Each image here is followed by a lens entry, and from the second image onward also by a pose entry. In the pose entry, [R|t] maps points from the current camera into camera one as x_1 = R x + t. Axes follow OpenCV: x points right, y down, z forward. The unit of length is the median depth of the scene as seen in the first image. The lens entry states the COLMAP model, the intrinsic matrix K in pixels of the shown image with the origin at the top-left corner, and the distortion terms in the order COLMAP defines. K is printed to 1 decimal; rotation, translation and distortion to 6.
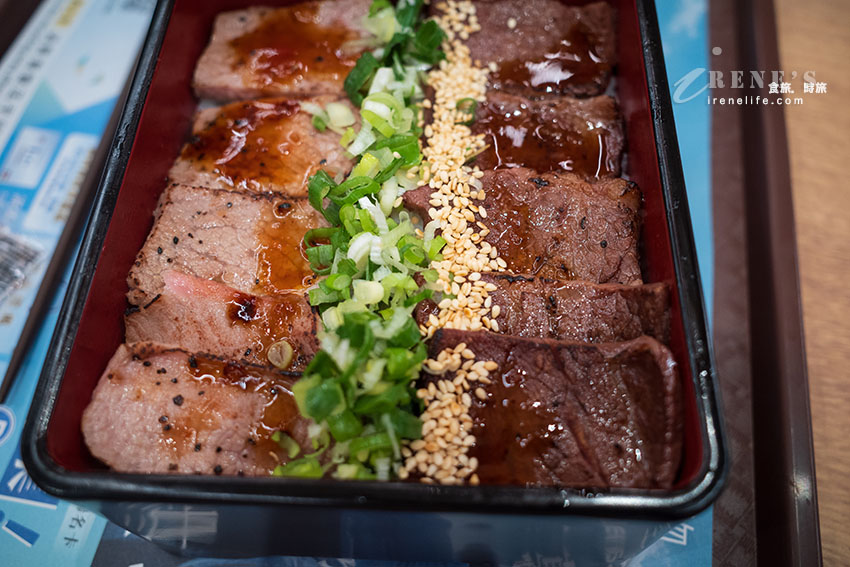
lens RADIAL K [[808.6, 0, 436.3], [0, 808.6, 258.1], [0, 0, 1]] dist [-0.012809, 0.005695]
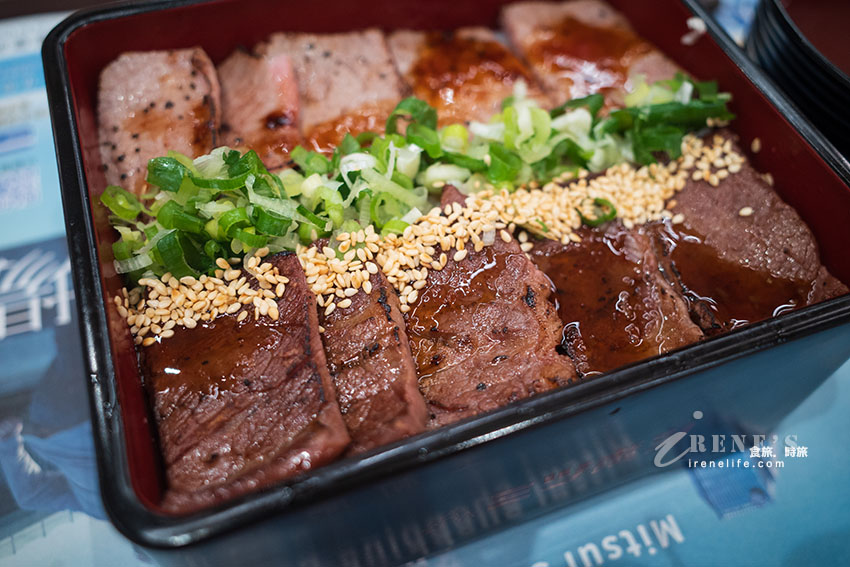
lens RADIAL K [[808.6, 0, 436.3], [0, 808.6, 258.1], [0, 0, 1]] dist [-0.012809, 0.005695]
pose [[0.380882, 0.763677, -0.521273, 0.523300], [-0.812972, 0.545157, 0.204647, -0.220536], [0.440460, 0.345834, 0.828489, 0.271506]]
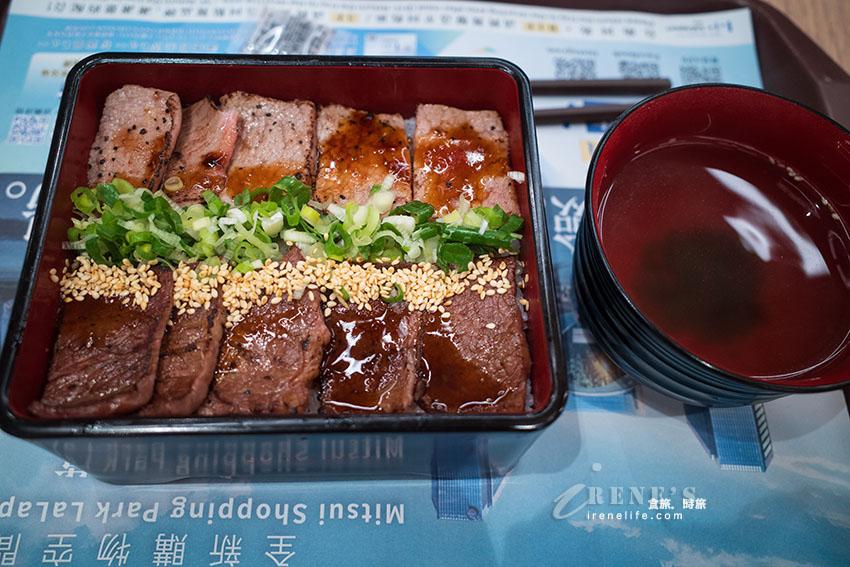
lens RADIAL K [[808.6, 0, 436.3], [0, 808.6, 258.1], [0, 0, 1]] dist [-0.012809, 0.005695]
pose [[0.057480, 0.895764, -0.440797, 0.601611], [-0.874475, 0.258190, 0.410648, -0.858259], [0.481653, 0.361862, 0.798164, 0.066050]]
